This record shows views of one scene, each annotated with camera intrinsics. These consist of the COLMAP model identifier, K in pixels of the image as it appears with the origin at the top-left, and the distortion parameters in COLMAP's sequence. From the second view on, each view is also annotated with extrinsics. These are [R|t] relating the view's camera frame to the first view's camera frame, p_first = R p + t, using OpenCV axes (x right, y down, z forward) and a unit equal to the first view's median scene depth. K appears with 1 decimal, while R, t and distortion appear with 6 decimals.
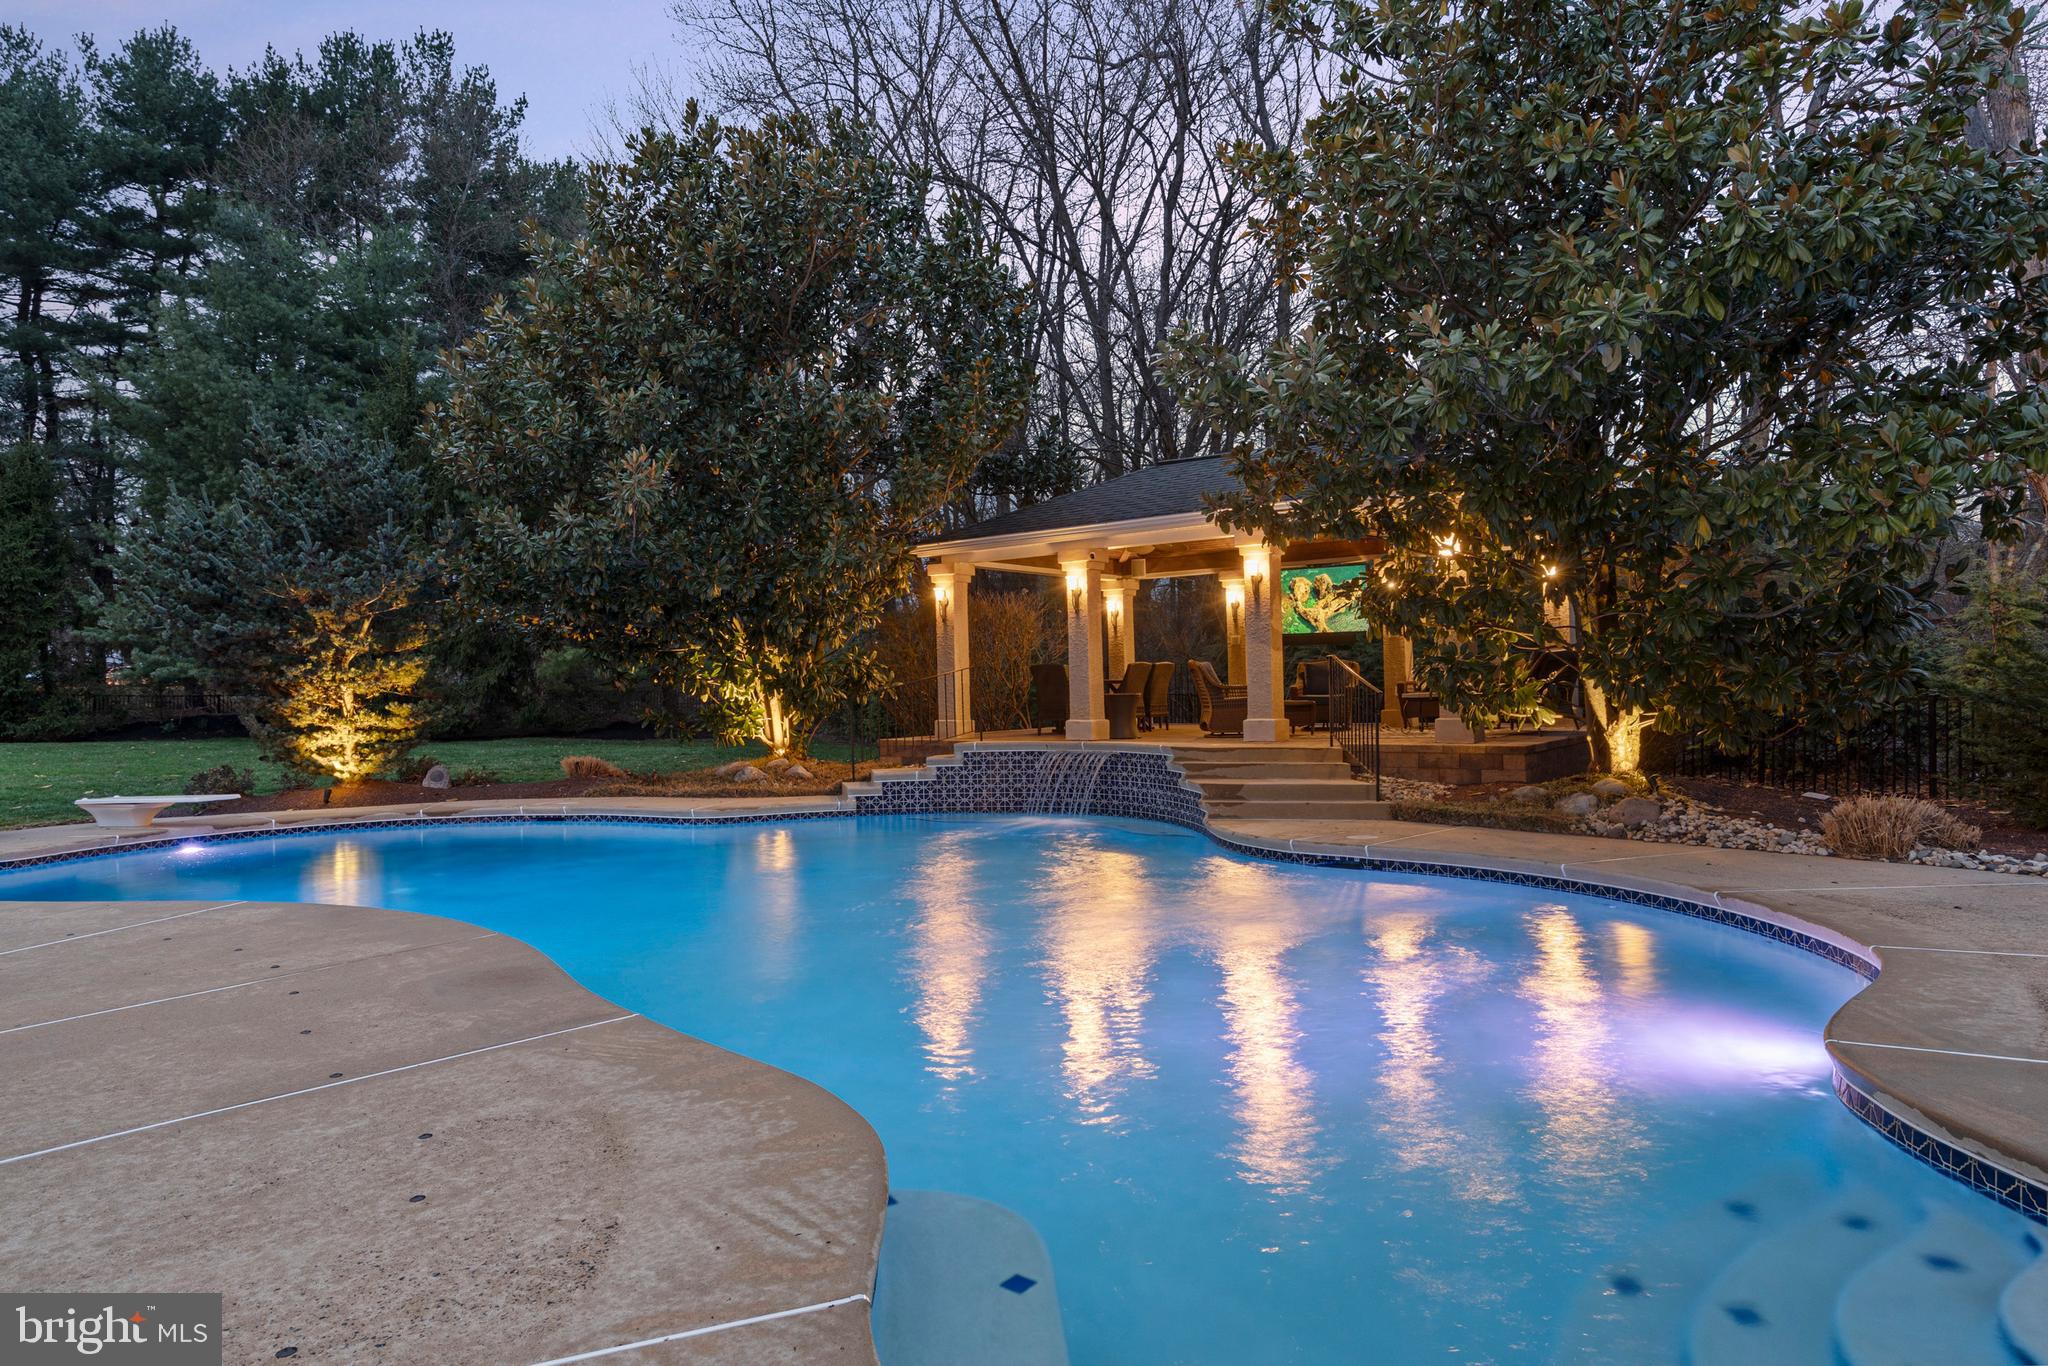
lens RADIAL K [[1228.4, 0, 1024.0], [0, 1228.4, 683.0], [0, 0, 1]] dist [0.016680, 0.000152]
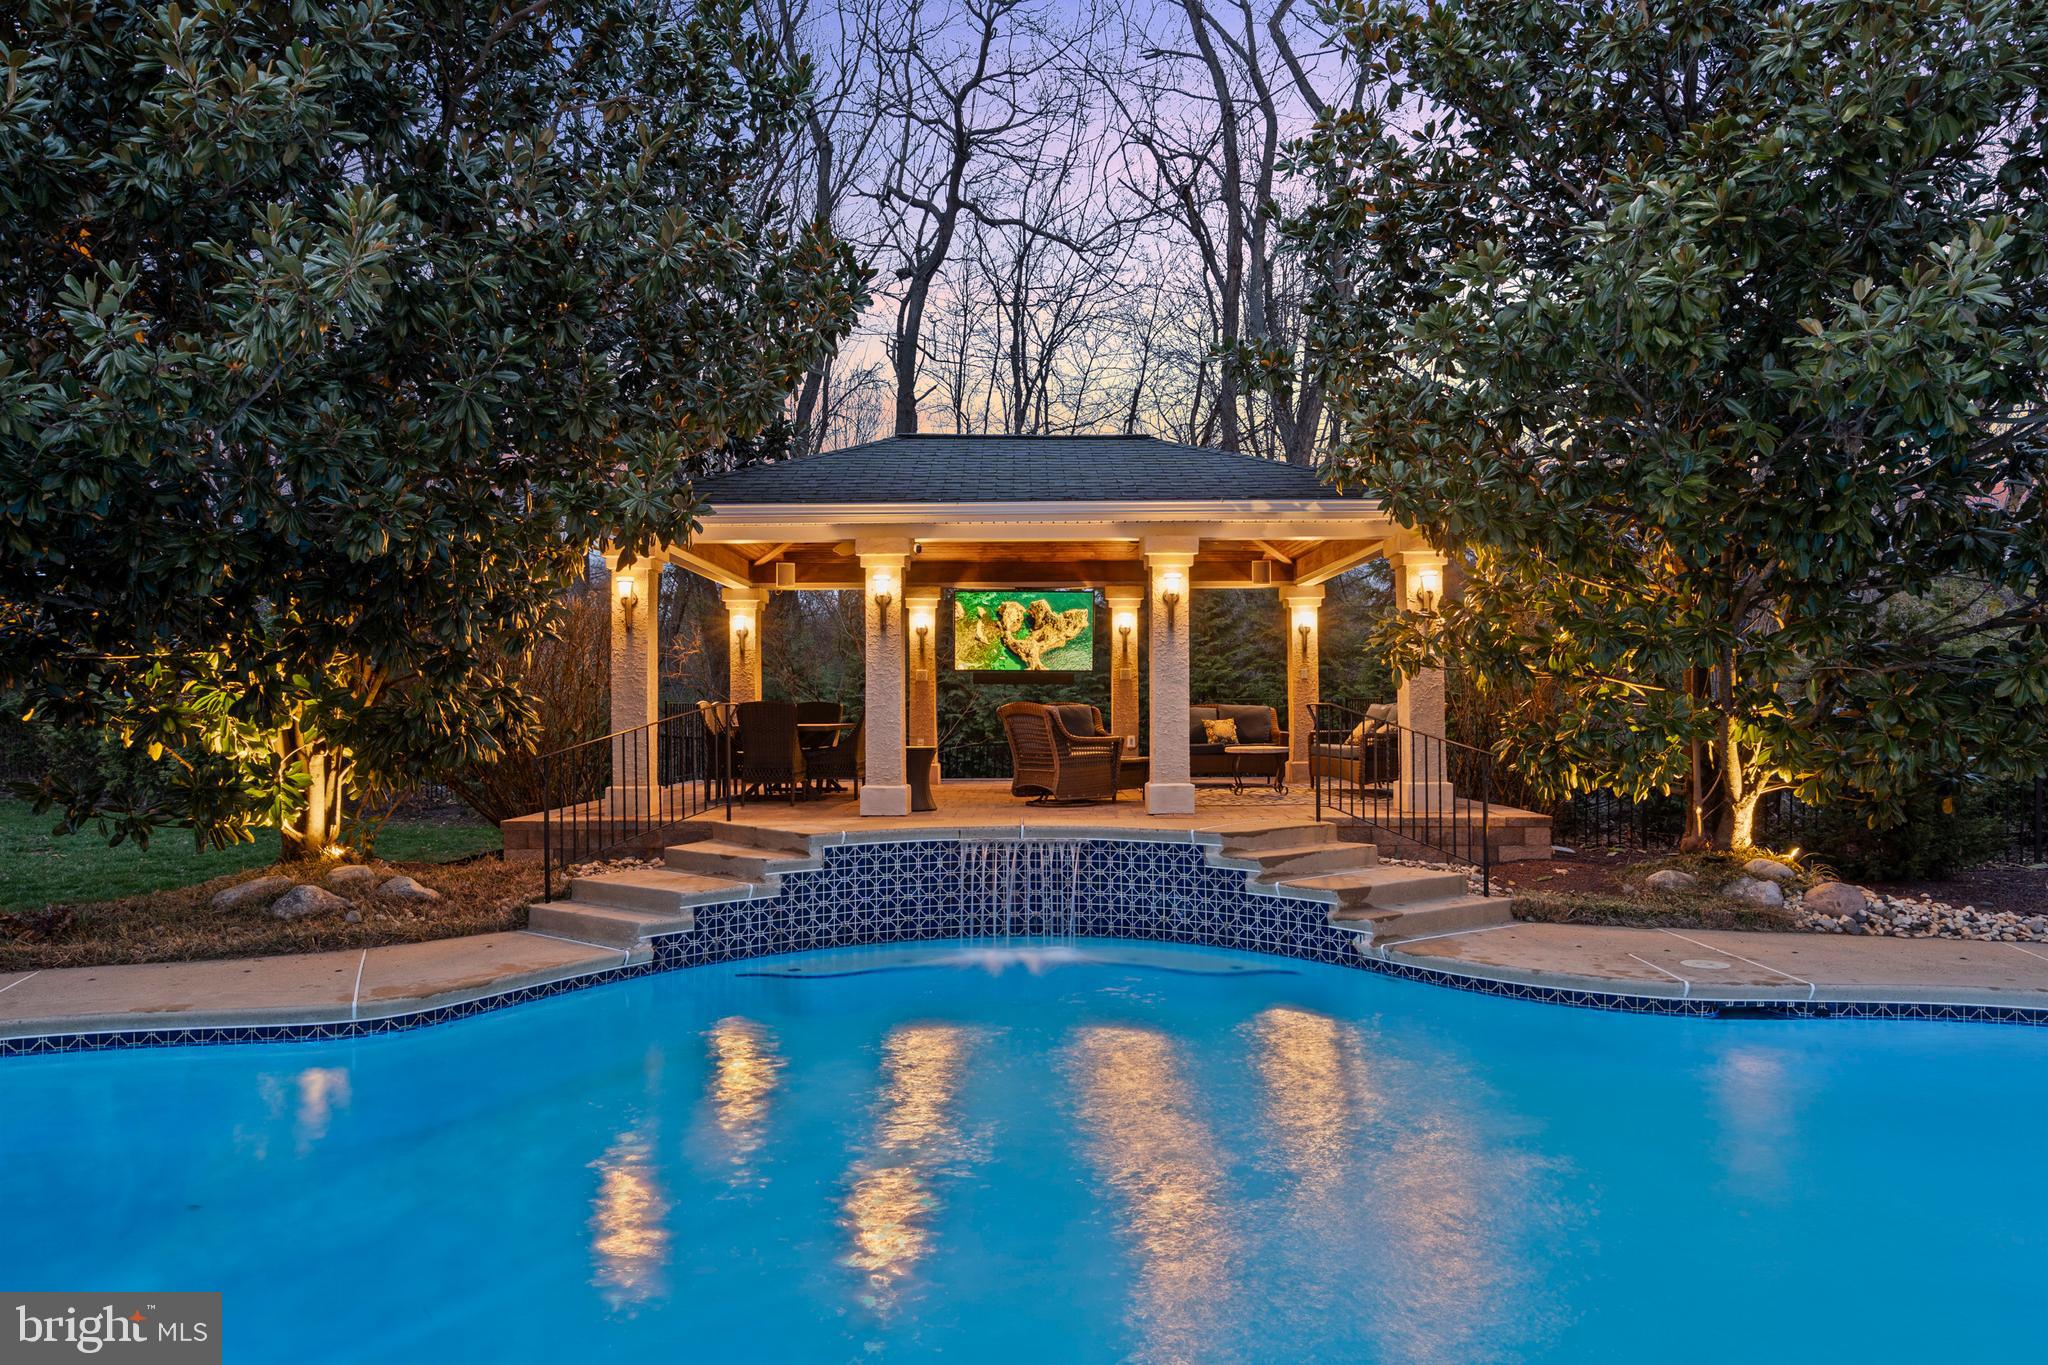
lens RADIAL K [[1228.4, 0, 1024.0], [0, 1228.4, 682.5], [0, 0, 1]] dist [0.016680, 0.000152]
pose [[0.800344, 0.033492, 0.598605, -0.293197], [-0.017101, 0.999307, -0.033048, -0.006121], [-0.599298, 0.016213, 0.800362, 0.391542]]
